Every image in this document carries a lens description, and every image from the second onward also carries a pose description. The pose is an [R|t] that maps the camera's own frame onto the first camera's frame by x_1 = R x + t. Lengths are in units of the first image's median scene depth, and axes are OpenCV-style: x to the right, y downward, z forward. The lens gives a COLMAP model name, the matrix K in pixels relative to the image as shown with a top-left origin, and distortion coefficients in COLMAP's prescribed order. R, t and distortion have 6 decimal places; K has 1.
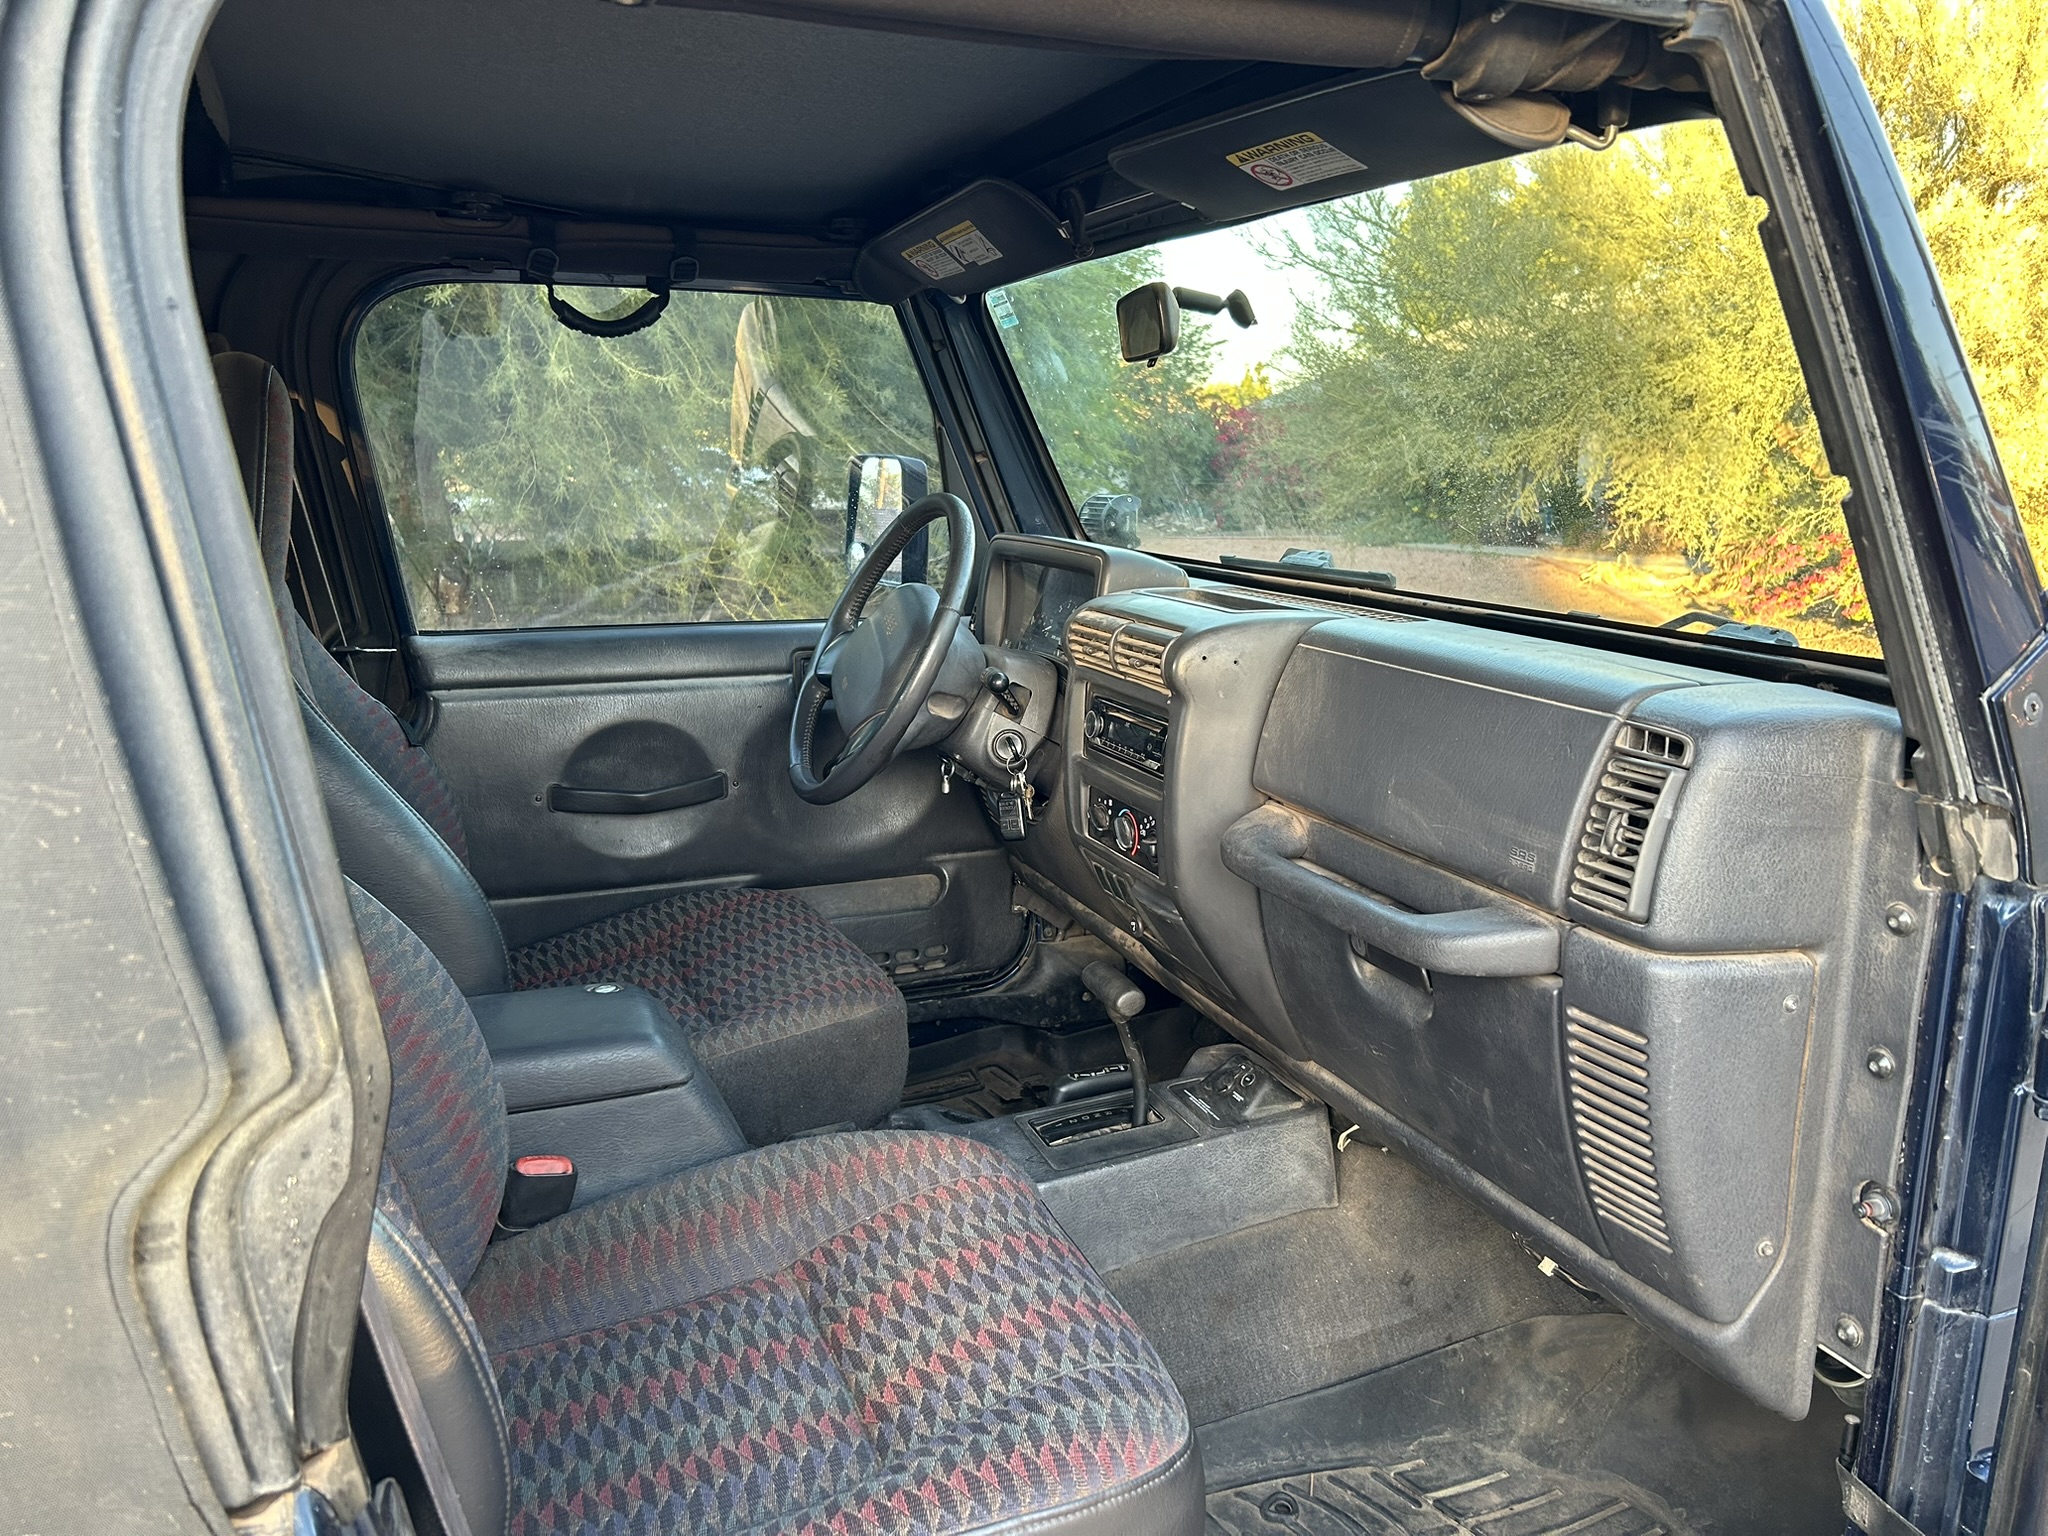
lens RADIAL K [[1537.4, 0, 1024.0], [0, 1537.4, 768.0], [0, 0, 1]] dist [-0.002683, 0.001139]
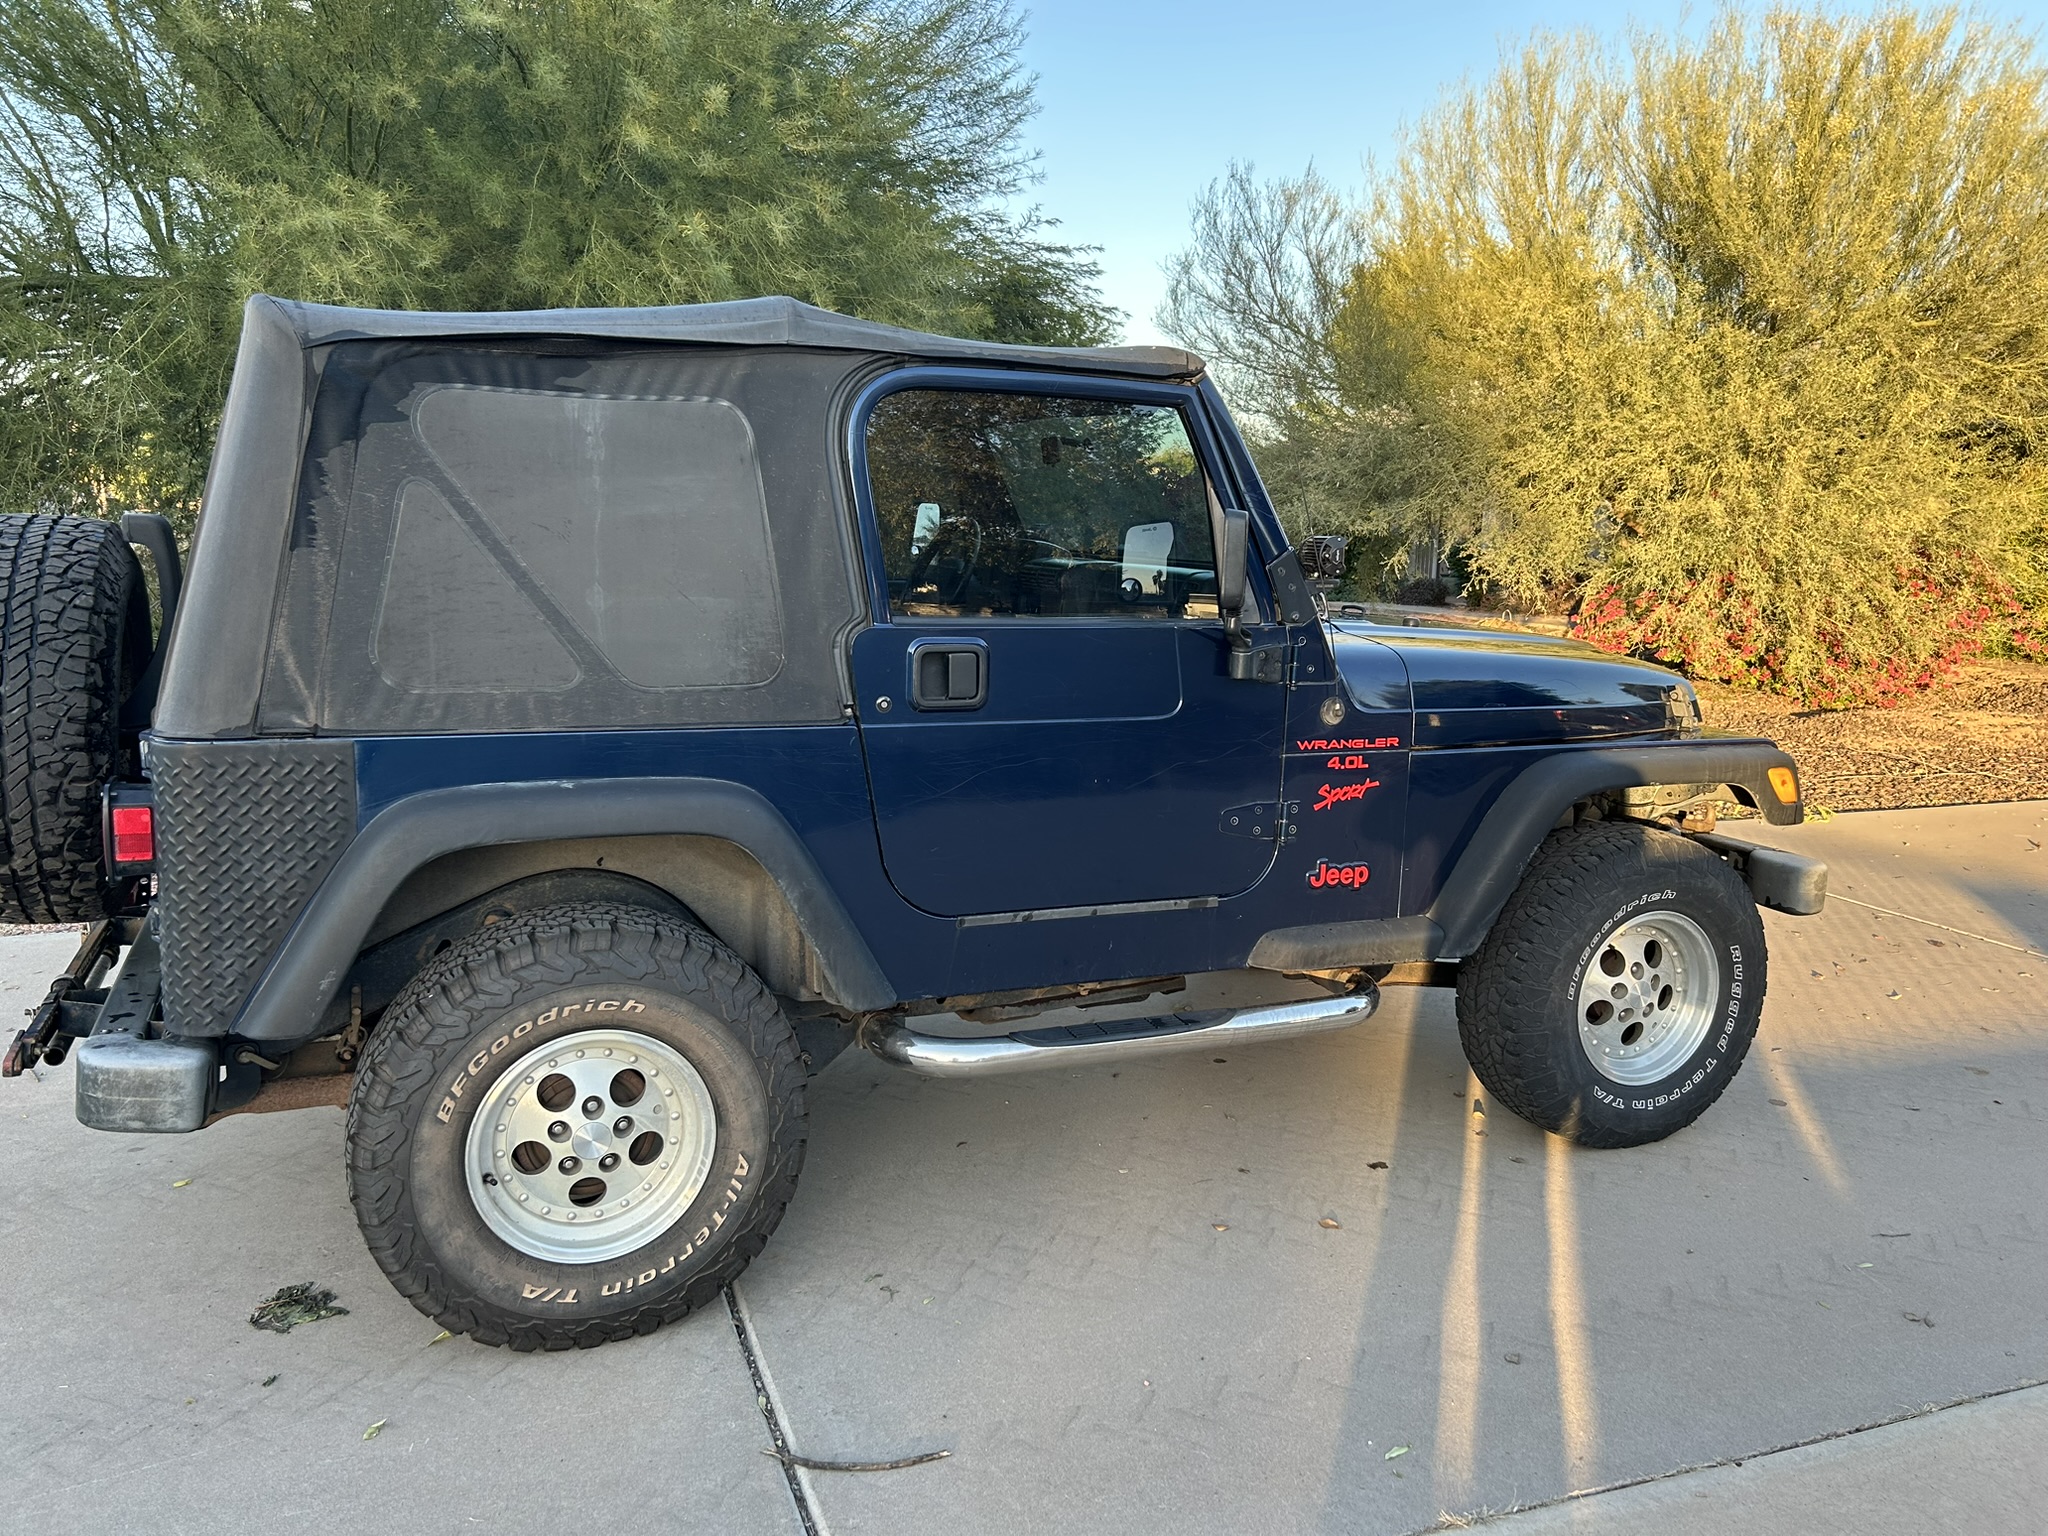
lens RADIAL K [[1537.4, 0, 1024.0], [0, 1537.4, 768.0], [0, 0, 1]] dist [-0.002683, 0.001139]
pose [[0.999422, 0.018318, 0.028651, -0.003897], [-0.017191, 0.999087, -0.039099, 0.045911], [-0.029341, 0.038583, 0.998825, -0.207468]]
